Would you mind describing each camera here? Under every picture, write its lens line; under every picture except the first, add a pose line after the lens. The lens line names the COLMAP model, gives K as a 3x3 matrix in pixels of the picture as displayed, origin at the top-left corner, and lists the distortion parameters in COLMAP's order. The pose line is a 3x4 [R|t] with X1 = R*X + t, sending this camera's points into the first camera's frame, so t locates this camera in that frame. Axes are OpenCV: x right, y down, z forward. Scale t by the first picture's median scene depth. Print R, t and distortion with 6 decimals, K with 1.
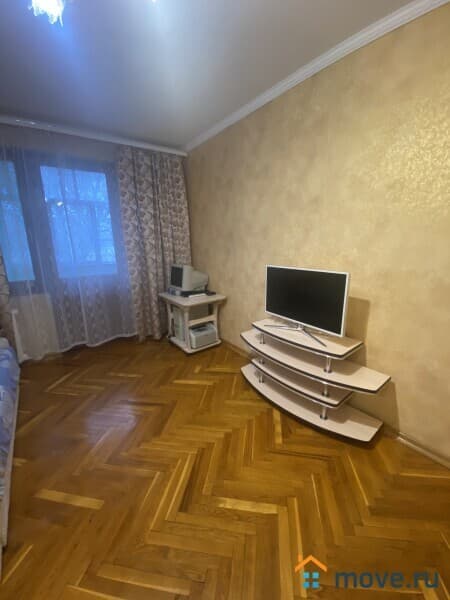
lens RADIAL K [[243.4, 0, 225.0], [0, 243.4, 300.0], [0, 0, 1]] dist [-0.001620, -0.000349]
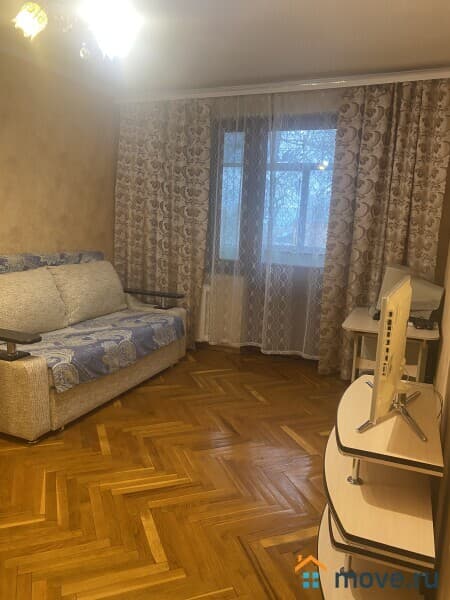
lens RADIAL K [[458.5, 0, 225.0], [0, 458.5, 300.0], [0, 0, 1]] dist [0.023154, -0.010632]
pose [[0.487551, 0.191607, -0.851810, 0.701028], [-0.253144, 0.964737, 0.072117, -0.053567], [0.835591, 0.180470, 0.518862, 0.123641]]
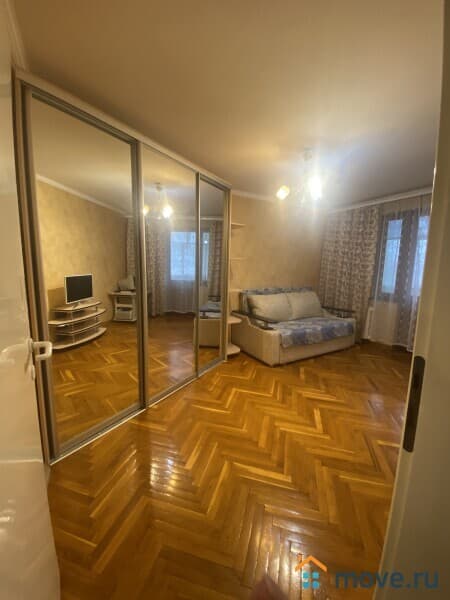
lens RADIAL K [[243.4, 0, 225.0], [0, 243.4, 300.0], [0, 0, 1]] dist [-0.001620, -0.000349]
pose [[-0.125426, 0.150489, -0.980623, 0.892074], [-0.244915, 0.953140, 0.177597, -0.059630], [0.961397, 0.262445, -0.082692, 0.137905]]
